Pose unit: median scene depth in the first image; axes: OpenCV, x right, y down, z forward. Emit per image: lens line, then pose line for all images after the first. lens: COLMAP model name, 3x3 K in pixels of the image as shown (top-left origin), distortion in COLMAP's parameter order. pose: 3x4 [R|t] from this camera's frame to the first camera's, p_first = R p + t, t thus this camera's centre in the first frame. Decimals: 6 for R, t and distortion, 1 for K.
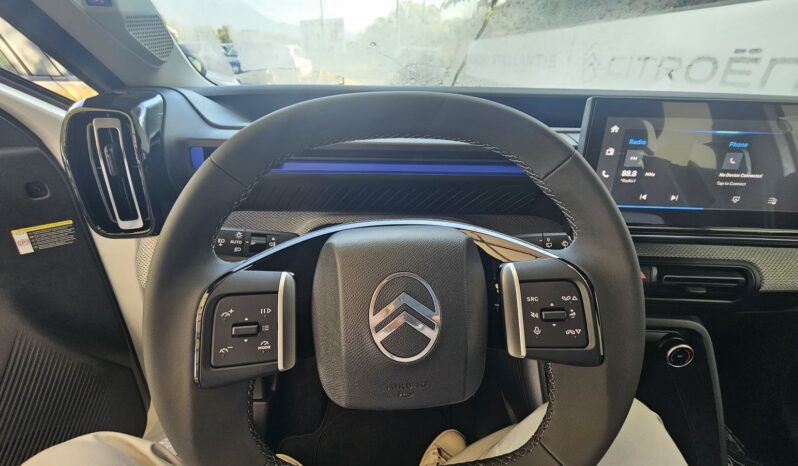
lens RADIAL K [[339.0, 0, 401.2], [0, 339.0, 231.2], [0, 0, 1]] dist [-0.001154, -0.000723]
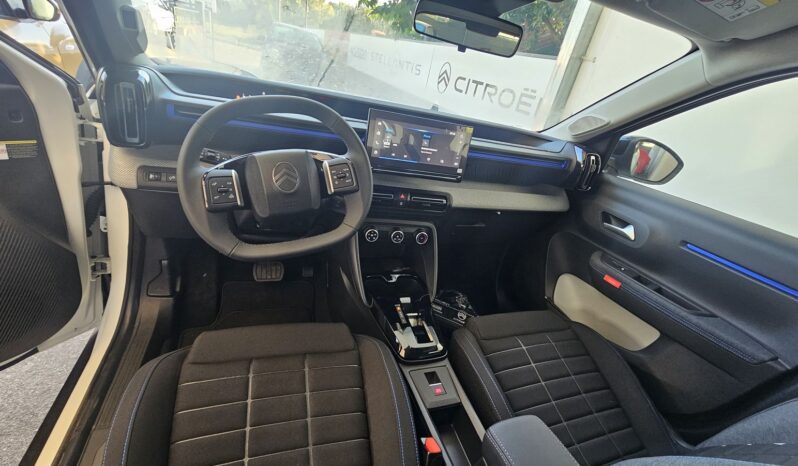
lens RADIAL K [[339.0, 0, 401.2], [0, 339.0, 231.2], [0, 0, 1]] dist [-0.001154, -0.000723]
pose [[0.936628, 0.024446, 0.349471, -0.041455], [-0.036315, 0.998963, 0.027450, 0.290039], [-0.348438, -0.038401, 0.936545, -0.994590]]
